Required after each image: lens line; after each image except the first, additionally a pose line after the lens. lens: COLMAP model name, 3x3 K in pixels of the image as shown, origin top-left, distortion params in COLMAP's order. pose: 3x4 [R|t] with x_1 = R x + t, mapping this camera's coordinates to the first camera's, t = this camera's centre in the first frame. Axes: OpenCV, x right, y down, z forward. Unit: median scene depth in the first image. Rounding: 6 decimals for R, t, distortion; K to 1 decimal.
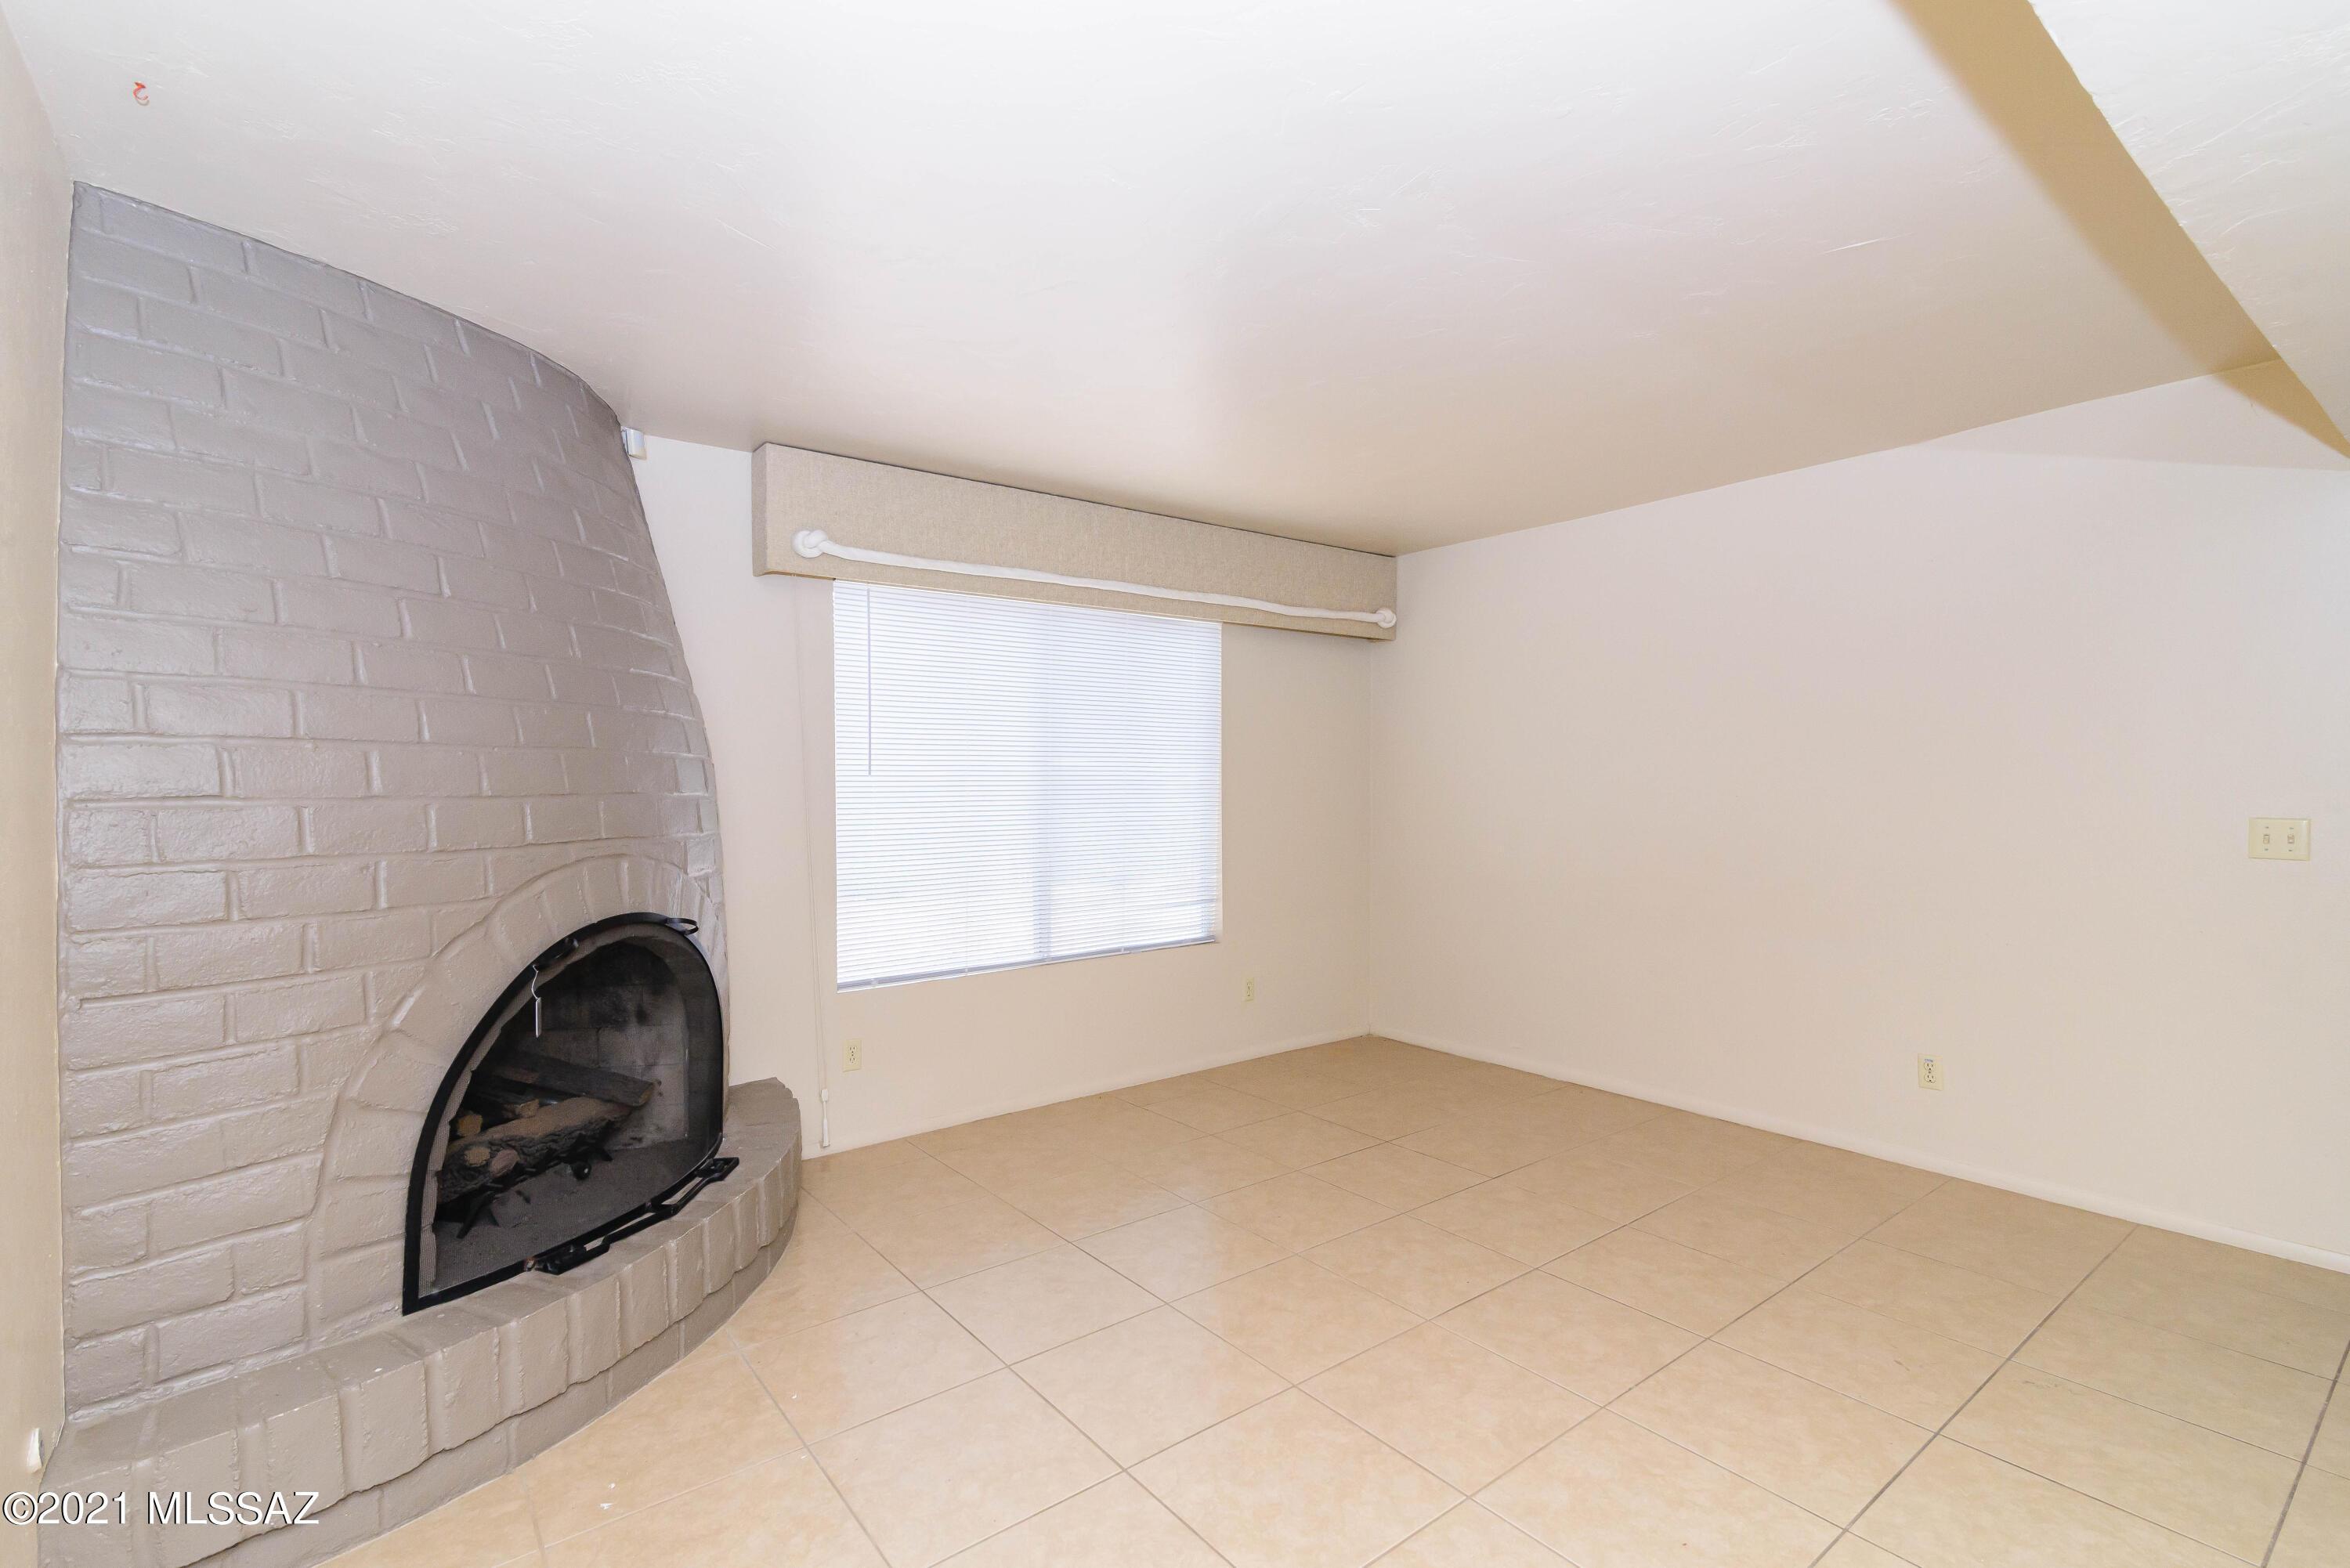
lens RADIAL K [[1063.8, 0, 1188.8], [0, 1063.8, 782.2], [0, 0, 1]] dist [0.013637, -0.000032]
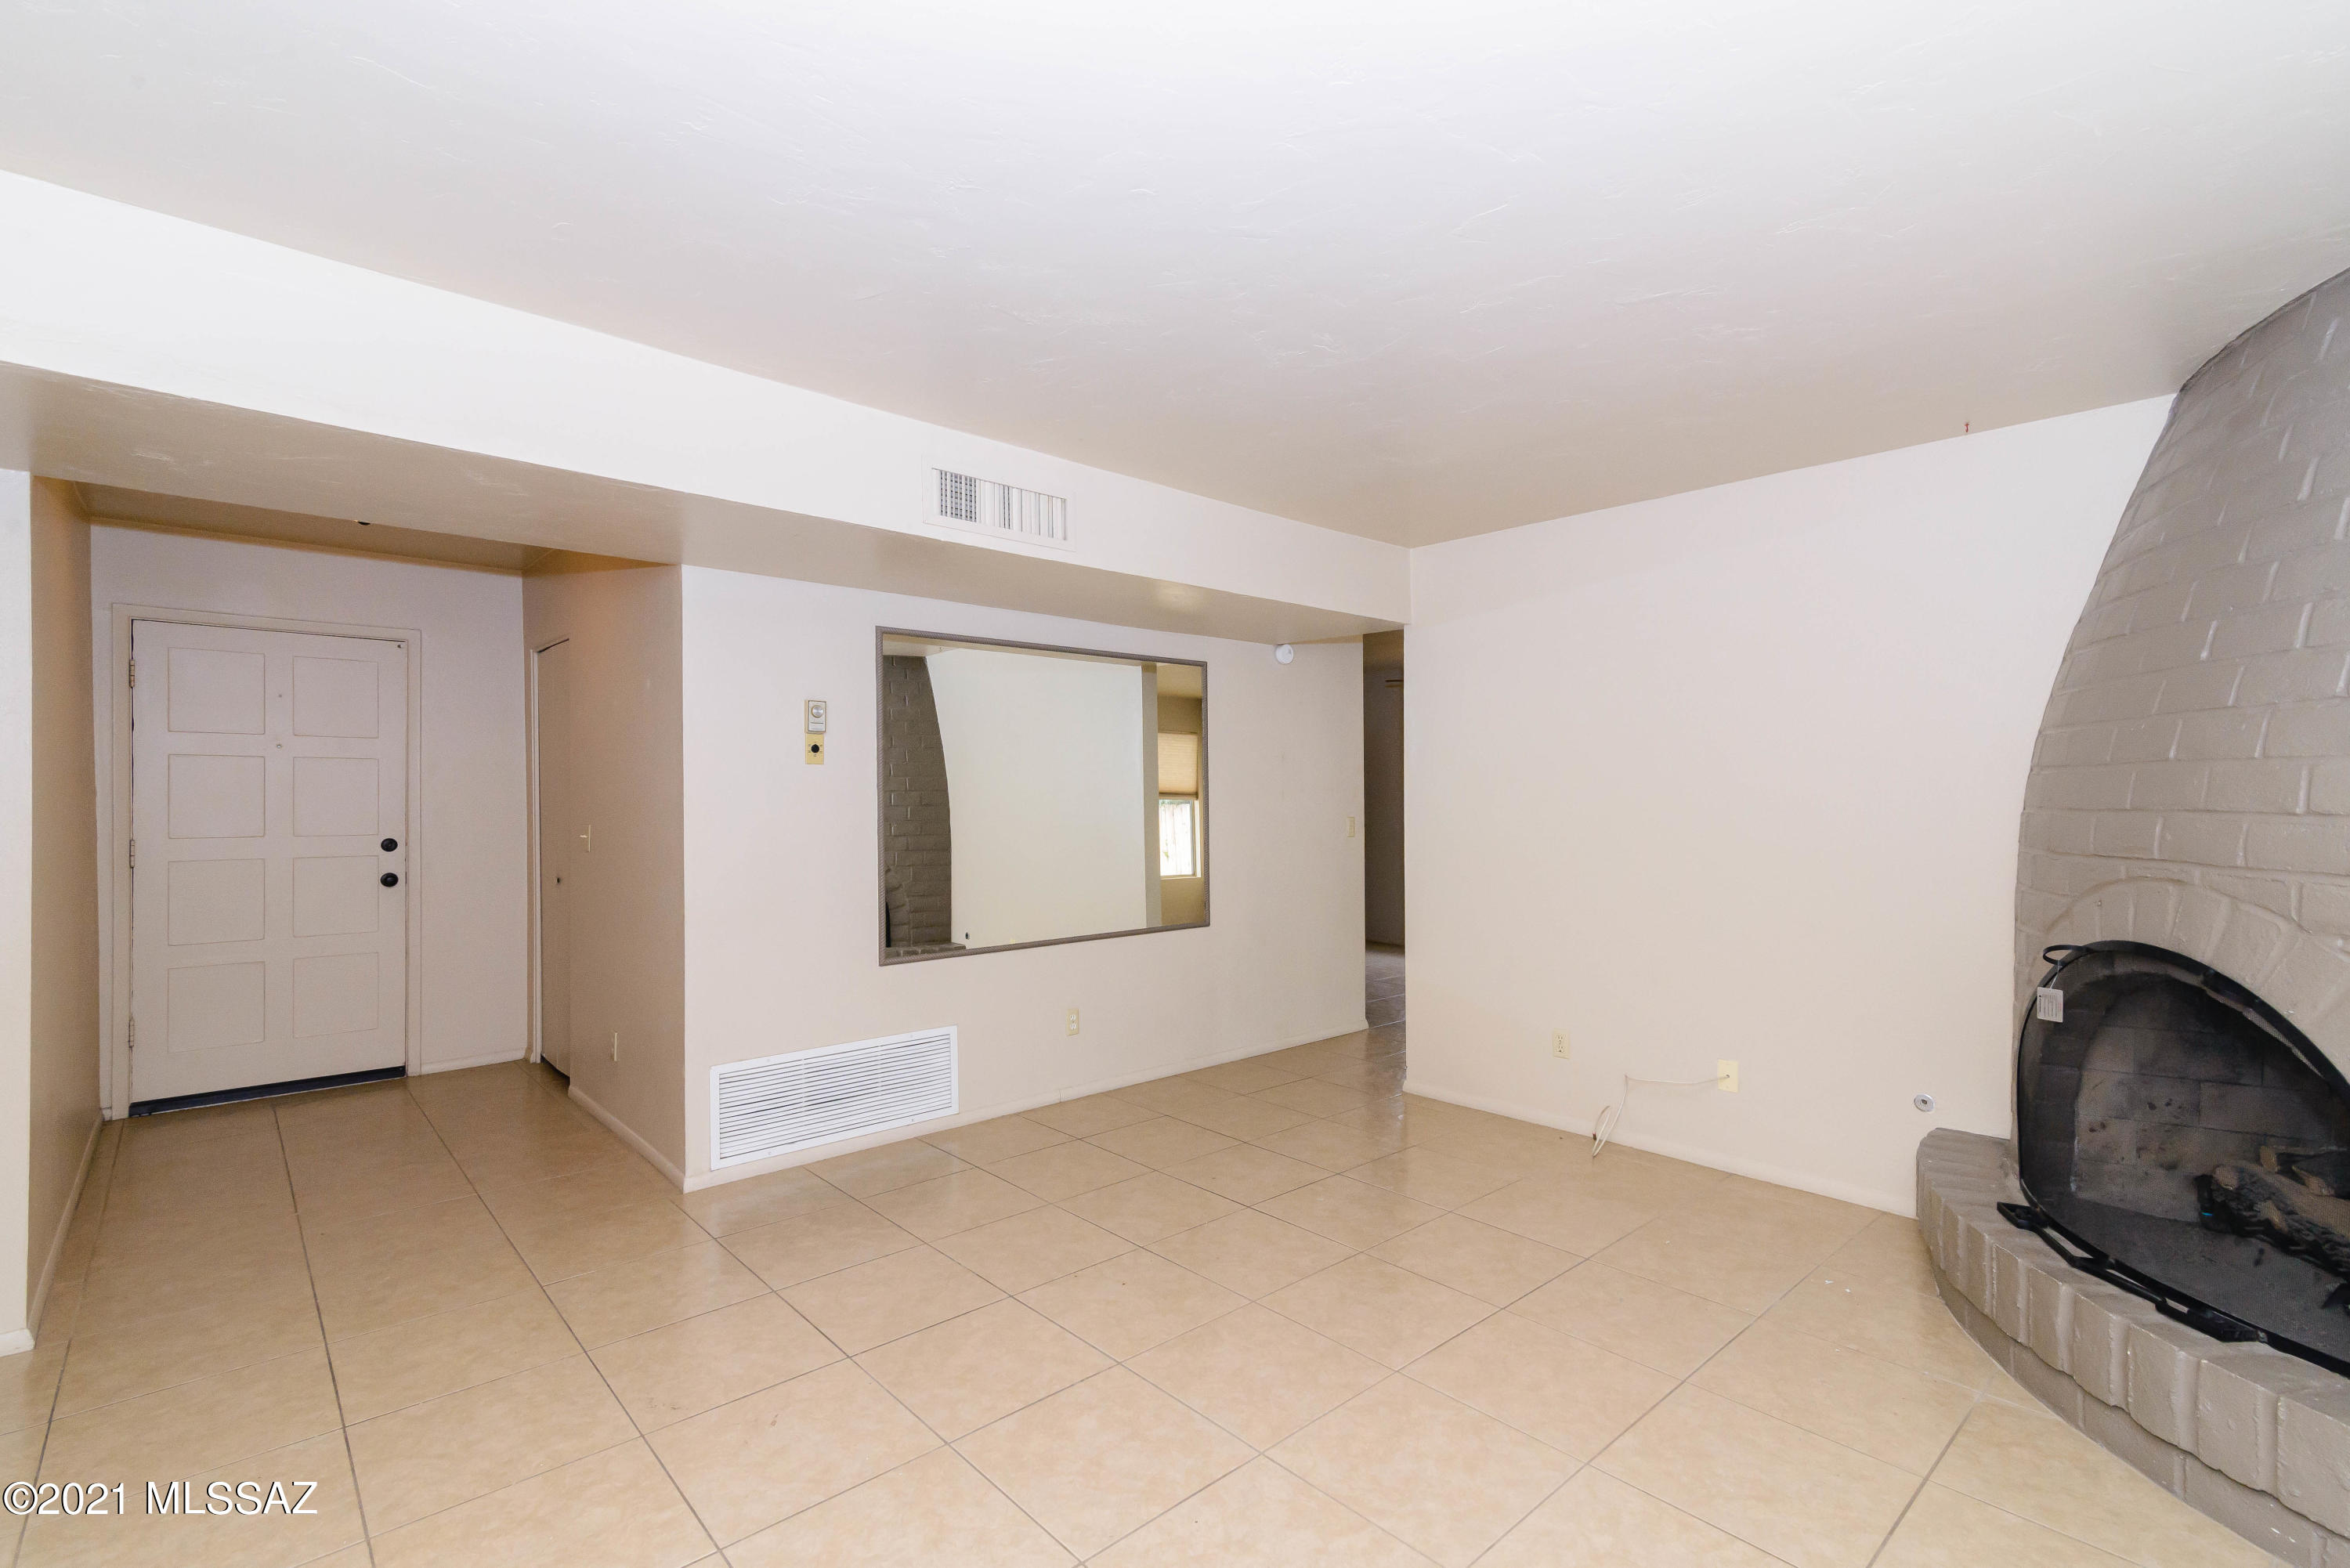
lens RADIAL K [[1063.8, 0, 1161.9], [0, 1063.8, 798.3], [0, 0, 1]] dist [0.013637, -0.000032]
pose [[-0.998850, 0.003485, -0.047821, 0.233993], [0.003154, 0.999971, 0.007001, -0.005724], [0.047844, 0.006842, -0.998831, 1.273689]]
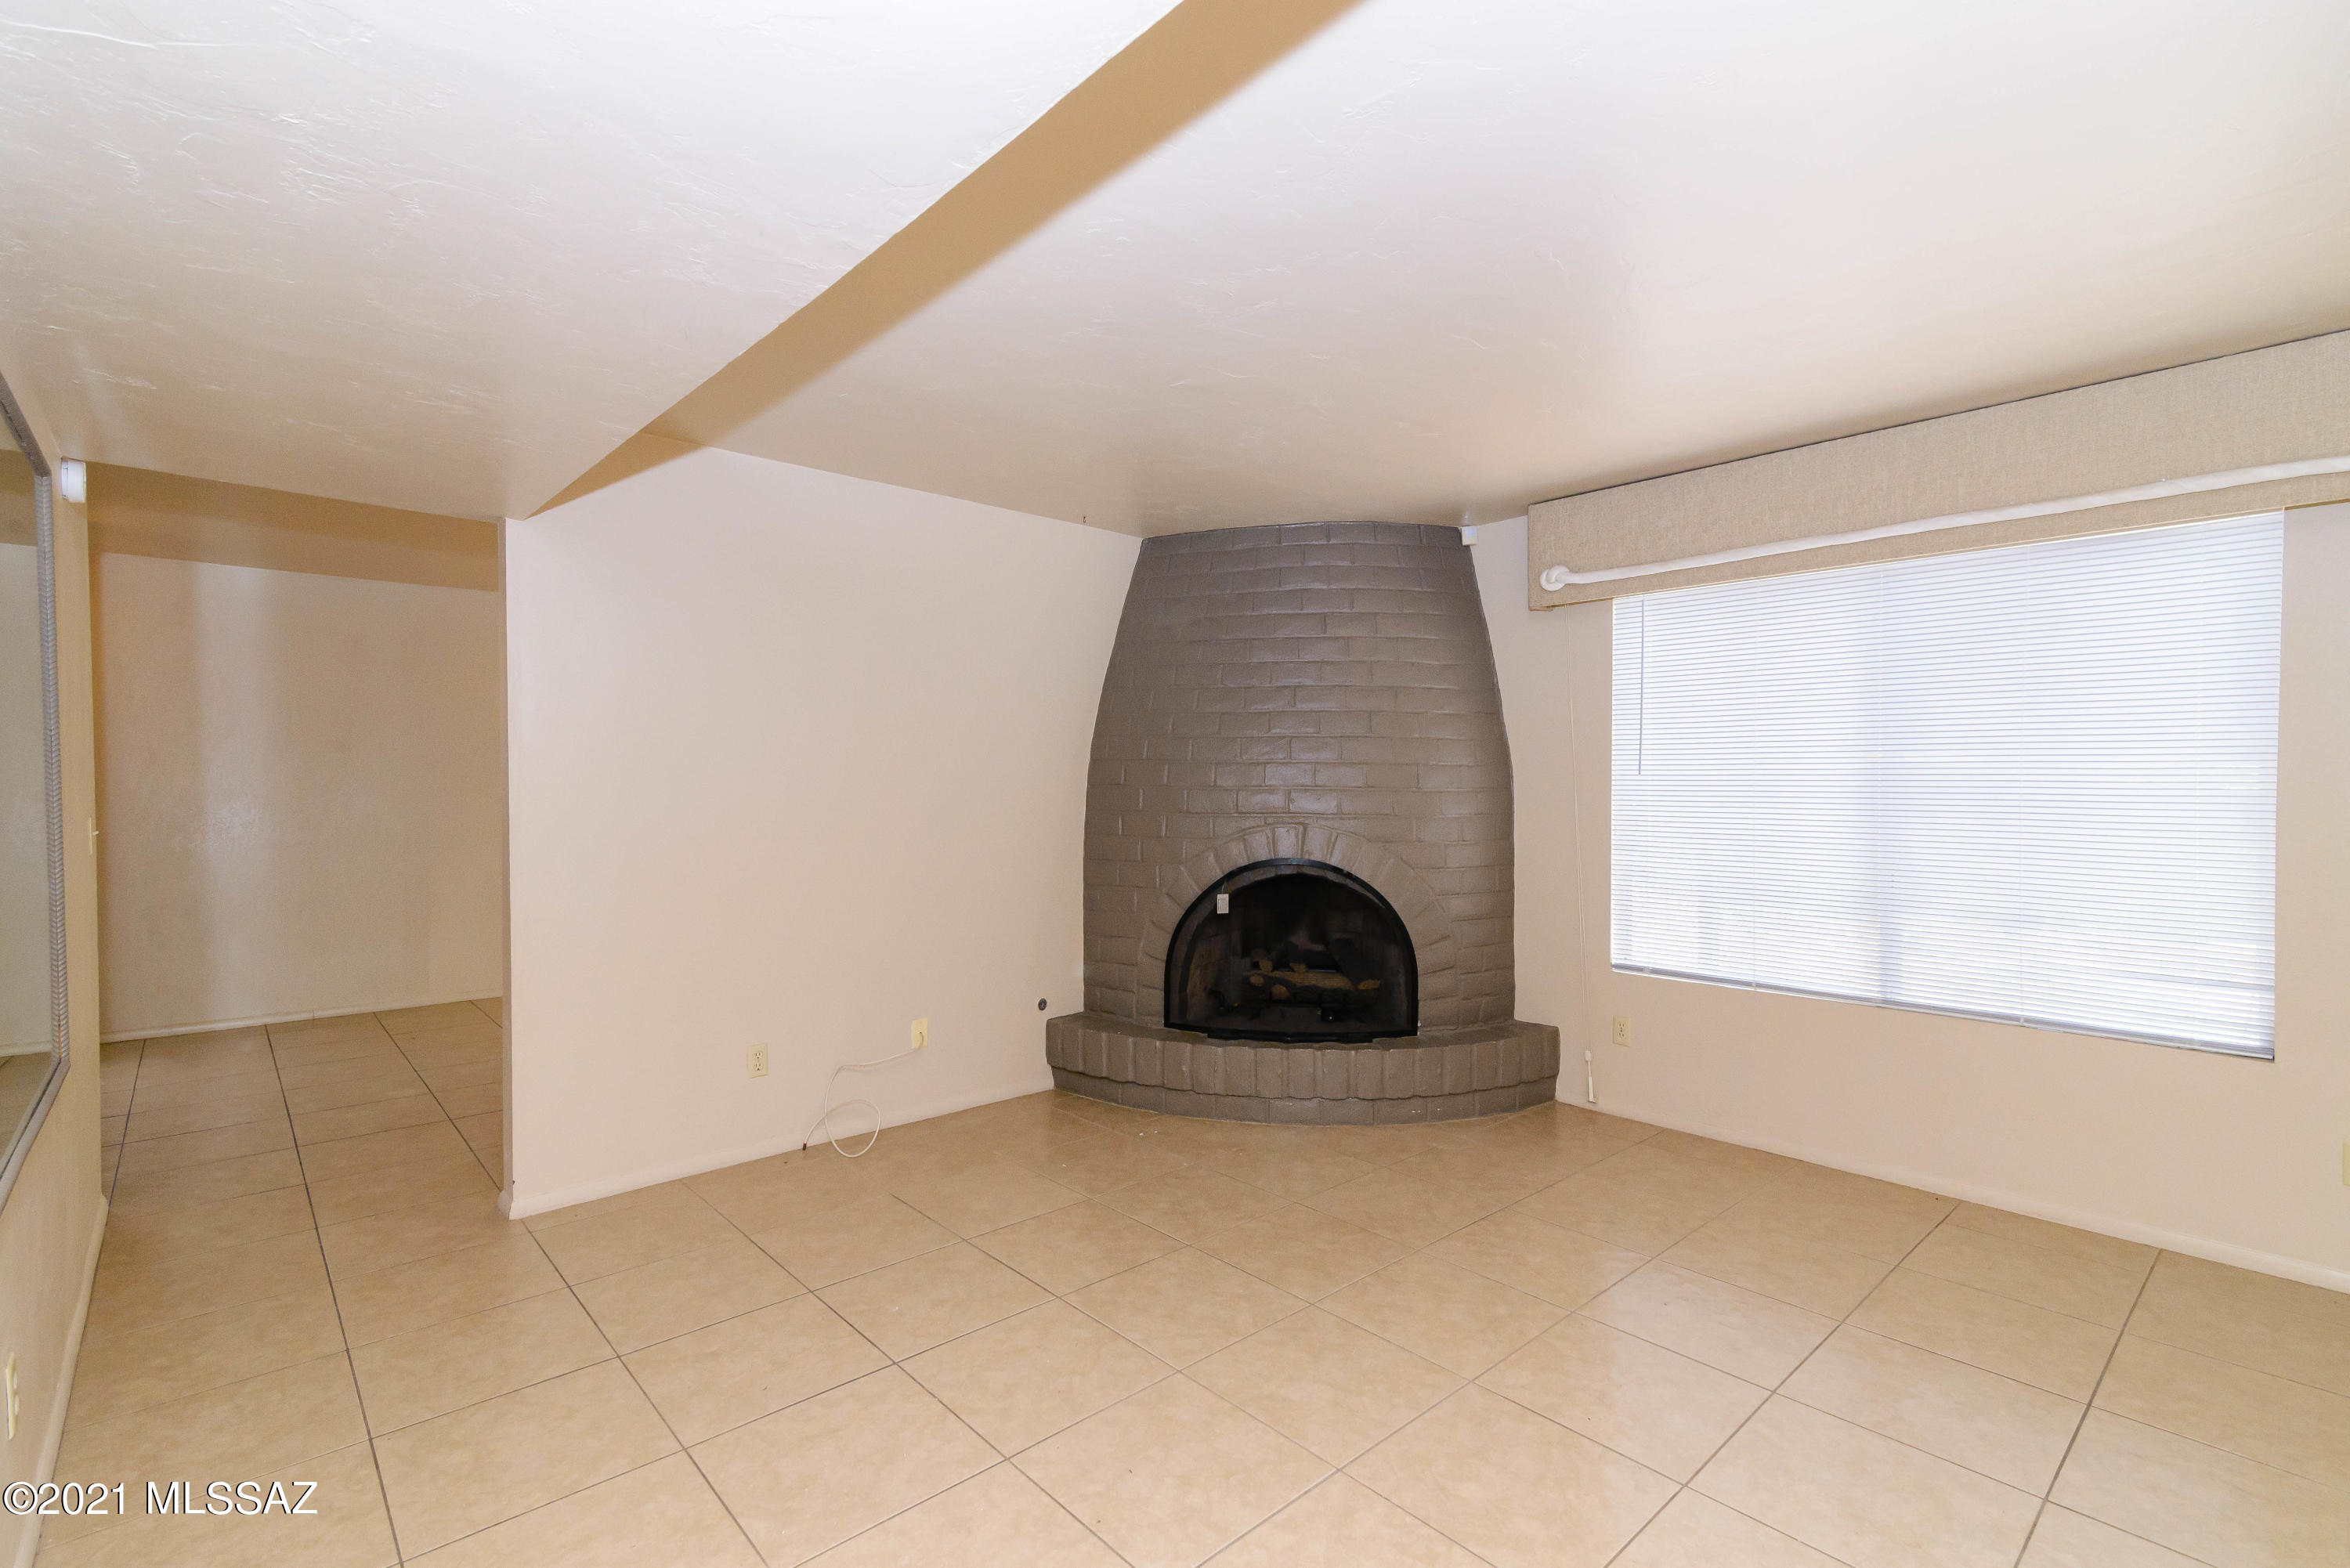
lens RADIAL K [[1063.8, 0, 1171.8], [0, 1063.8, 771.7], [0, 0, 1]] dist [0.013637, -0.000032]
pose [[0.055343, -0.007401, -0.998440, 0.772456], [-0.004696, 0.999960, -0.007672, 0.000852], [0.998456, 0.005113, 0.055306, 0.491106]]
